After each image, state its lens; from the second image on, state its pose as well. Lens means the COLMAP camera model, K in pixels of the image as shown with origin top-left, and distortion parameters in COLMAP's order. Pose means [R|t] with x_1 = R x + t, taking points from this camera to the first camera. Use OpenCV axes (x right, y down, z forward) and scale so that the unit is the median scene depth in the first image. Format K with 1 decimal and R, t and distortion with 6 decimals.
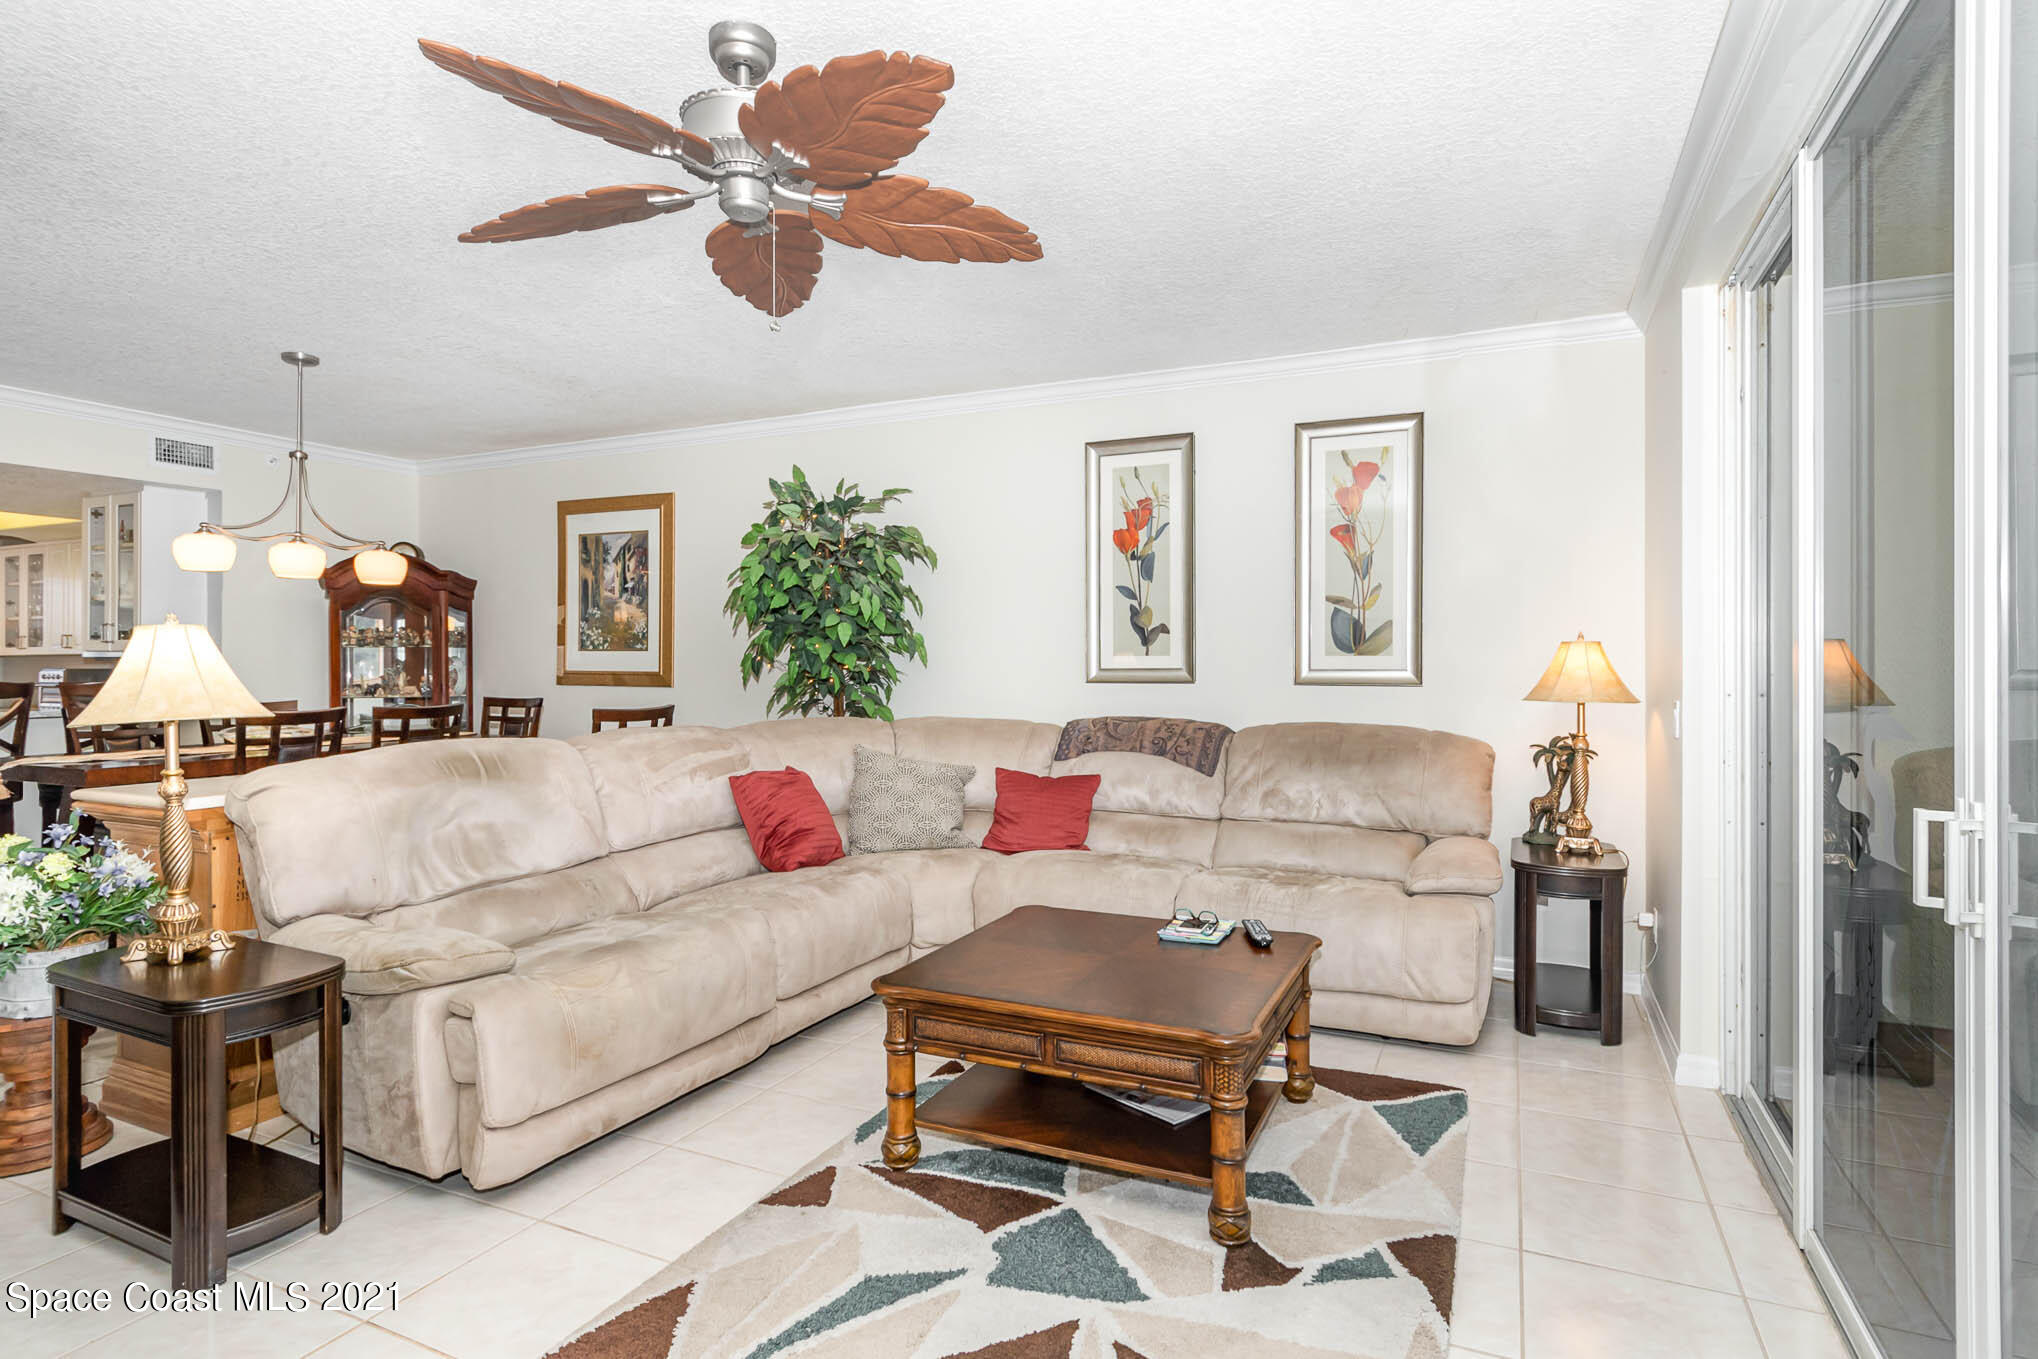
lens RADIAL K [[1046.9, 0, 1023.4], [0, 1046.9, 668.7], [0, 0, 1]] dist [0.000843, -0.000686]
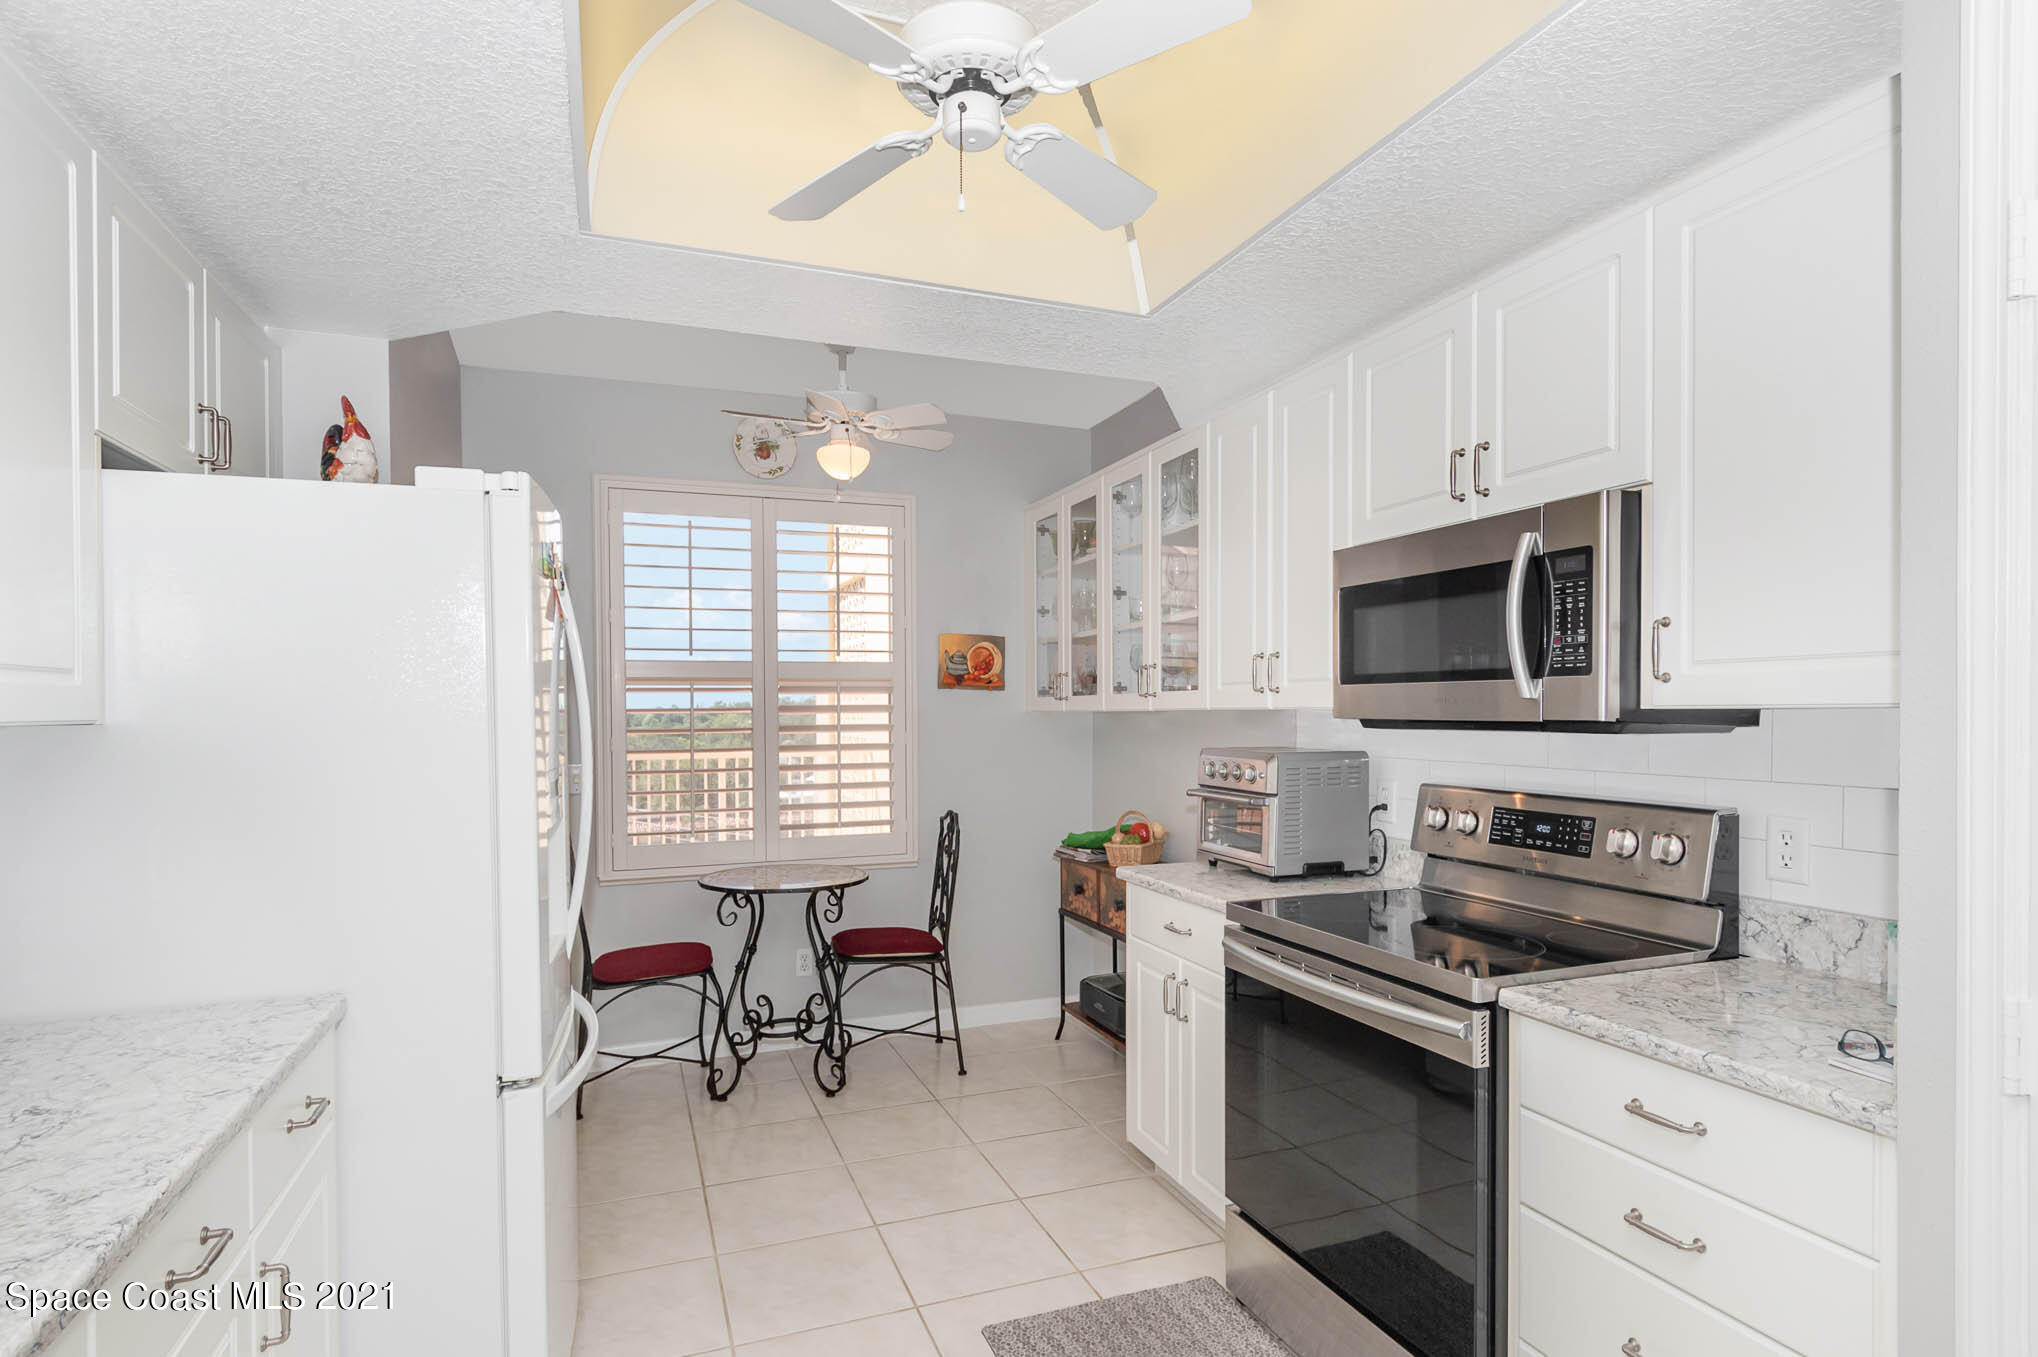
lens RADIAL K [[1054.7, 0, 1021.0], [0, 1054.7, 718.1], [0, 0, 1]] dist [0.003057, -0.000471]
pose [[0.714579, 0.001550, -0.699553, -1.204316], [0.000556, 0.999996, 0.002783, -0.019393], [0.699555, -0.002378, 0.714575, 1.143239]]
